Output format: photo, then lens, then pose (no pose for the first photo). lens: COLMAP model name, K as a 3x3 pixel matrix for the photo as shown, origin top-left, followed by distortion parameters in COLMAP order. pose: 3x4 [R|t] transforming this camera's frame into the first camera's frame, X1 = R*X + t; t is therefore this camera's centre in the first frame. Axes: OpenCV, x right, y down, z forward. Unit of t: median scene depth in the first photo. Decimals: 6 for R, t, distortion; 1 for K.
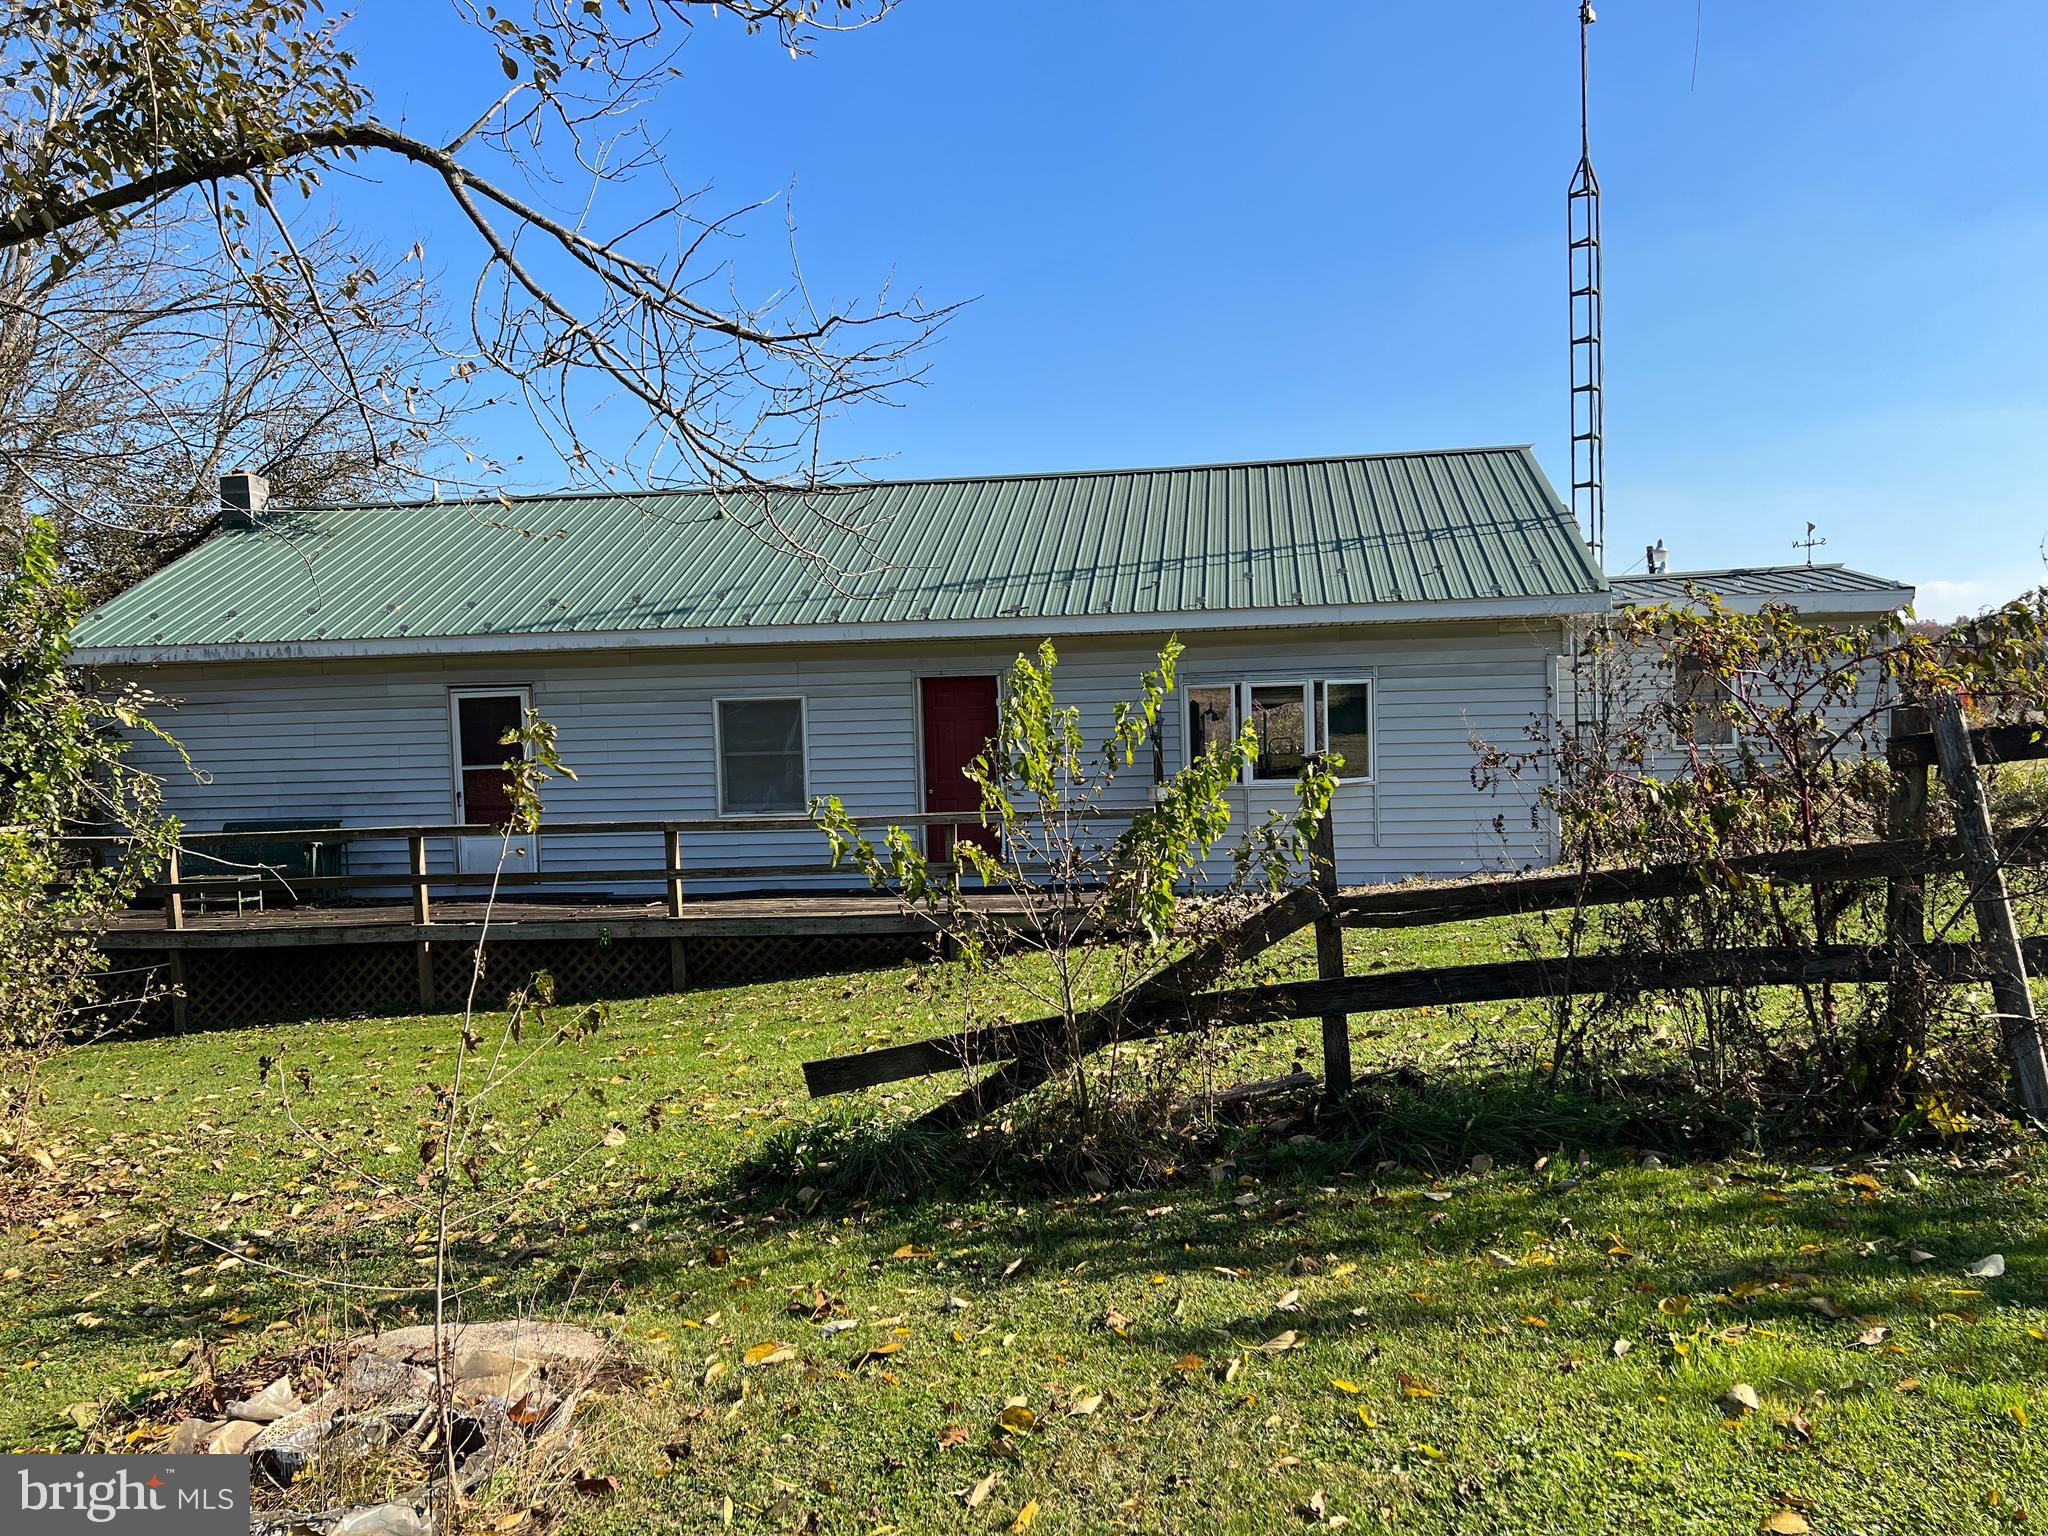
lens RADIAL K [[1529.8, 0, 1040.0], [0, 1529.8, 782.2], [0, 0, 1]] dist [0.045121, -0.049342]
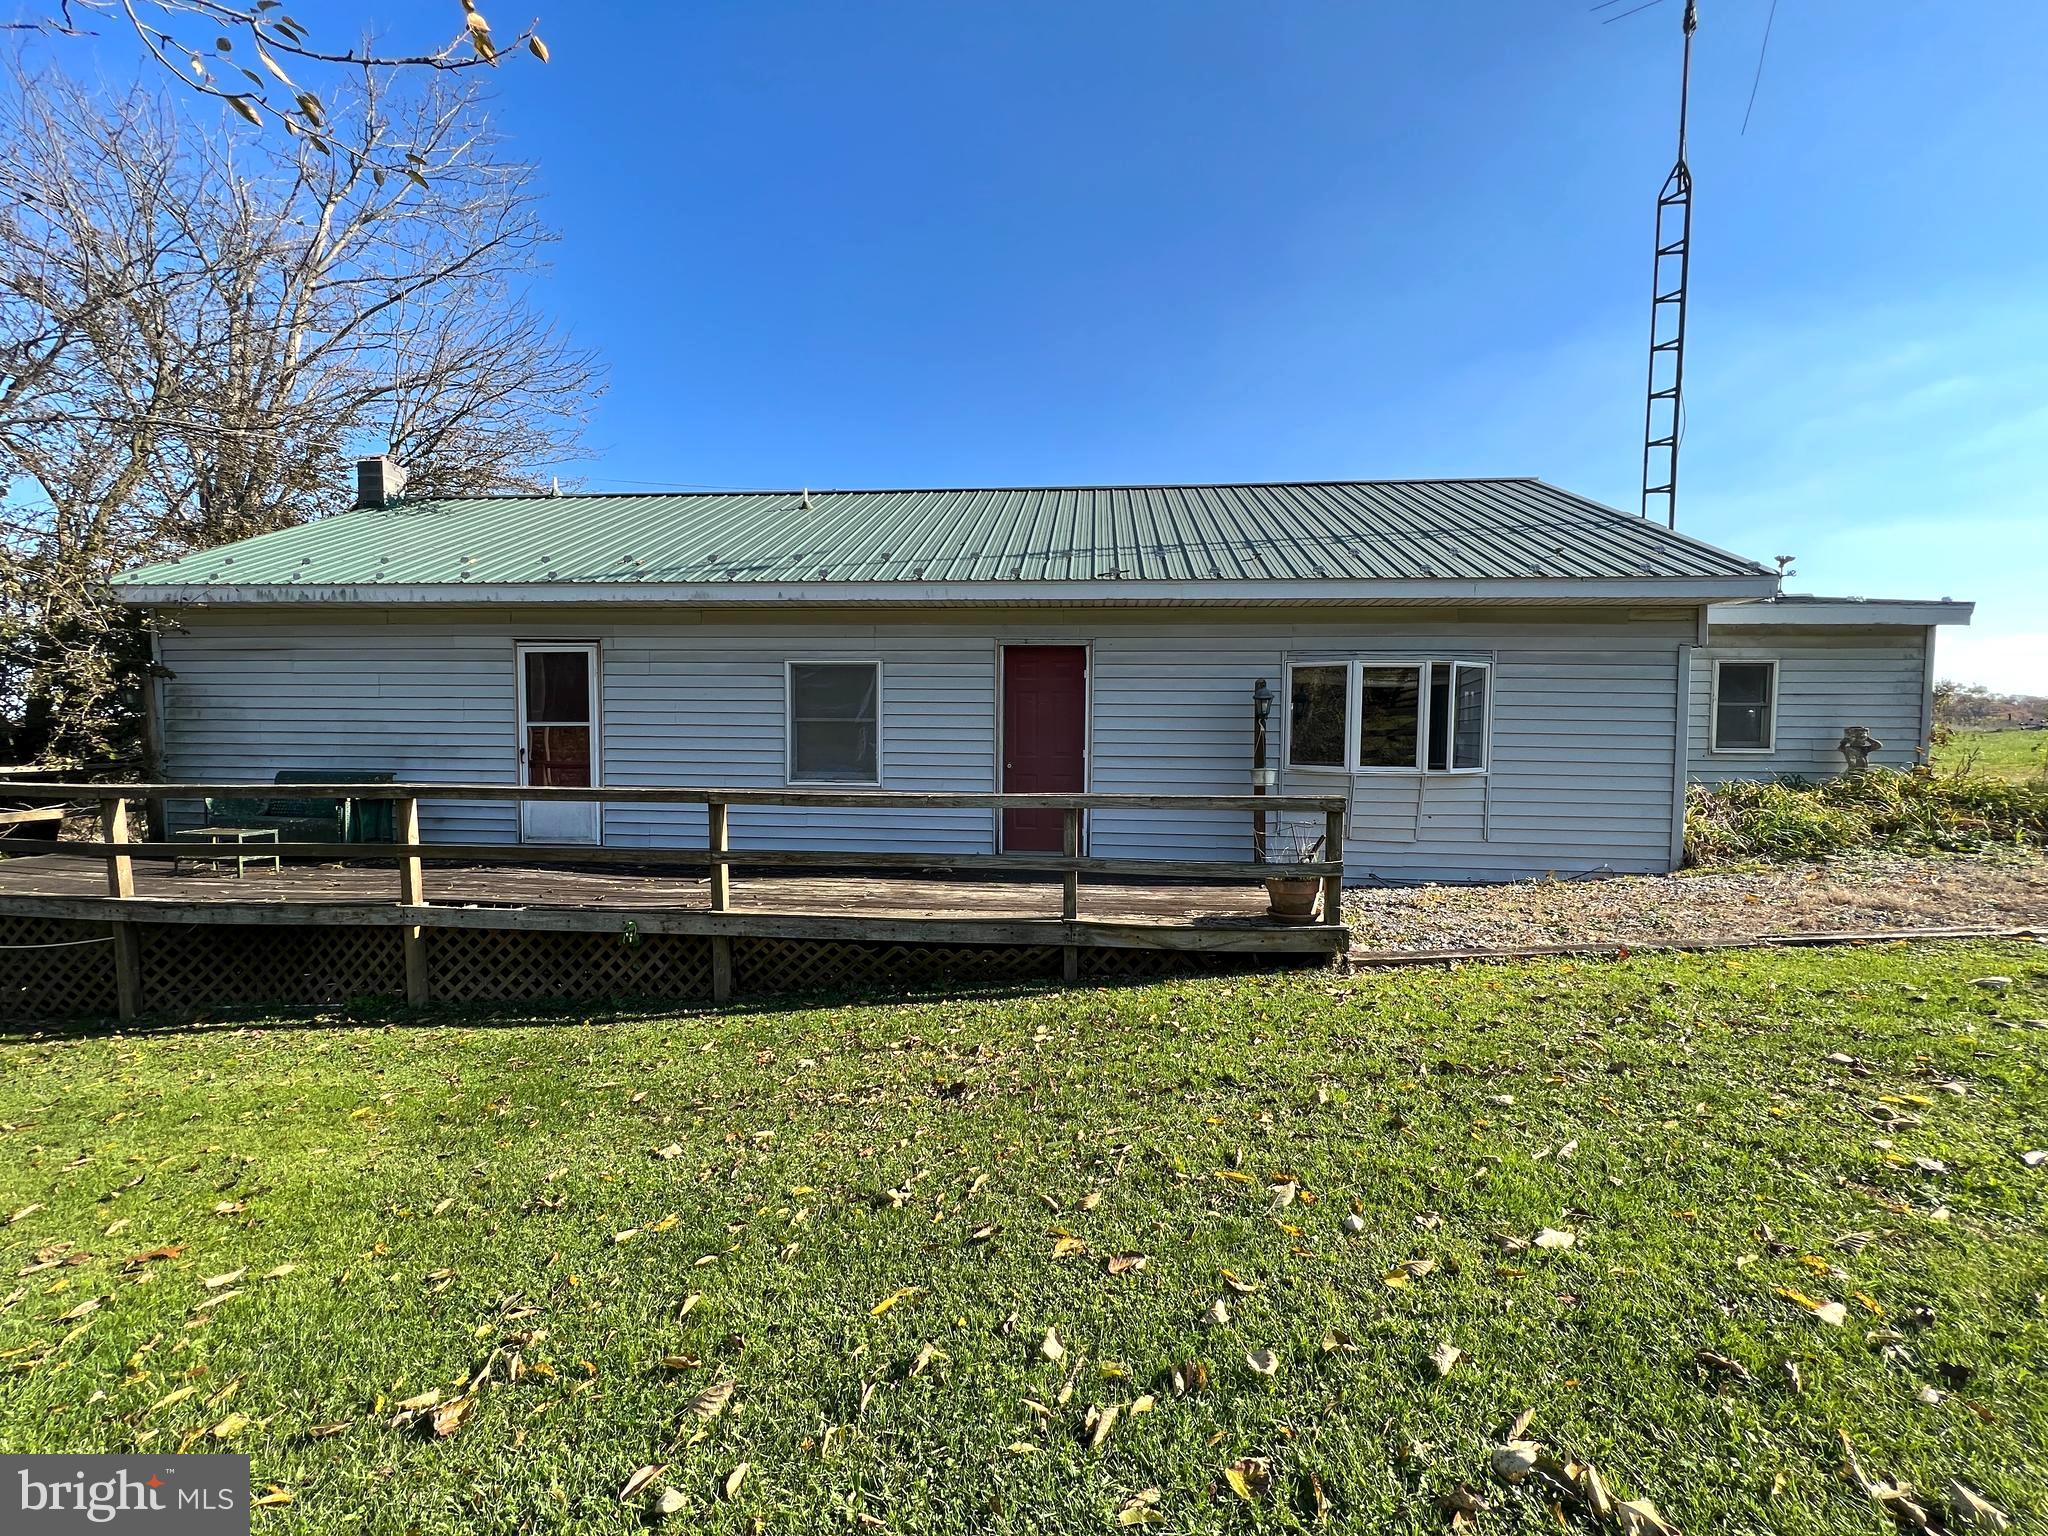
lens RADIAL K [[818.8, 0, 1013.9], [0, 818.8, 761.5], [0, 0, 1]] dist [-0.001683, 0.000293]
pose [[0.998553, 0.037114, 0.038918, -0.089192], [-0.037103, 0.999311, -0.000986, 0.003867], [-0.038927, -0.000460, 0.999242, 0.489734]]
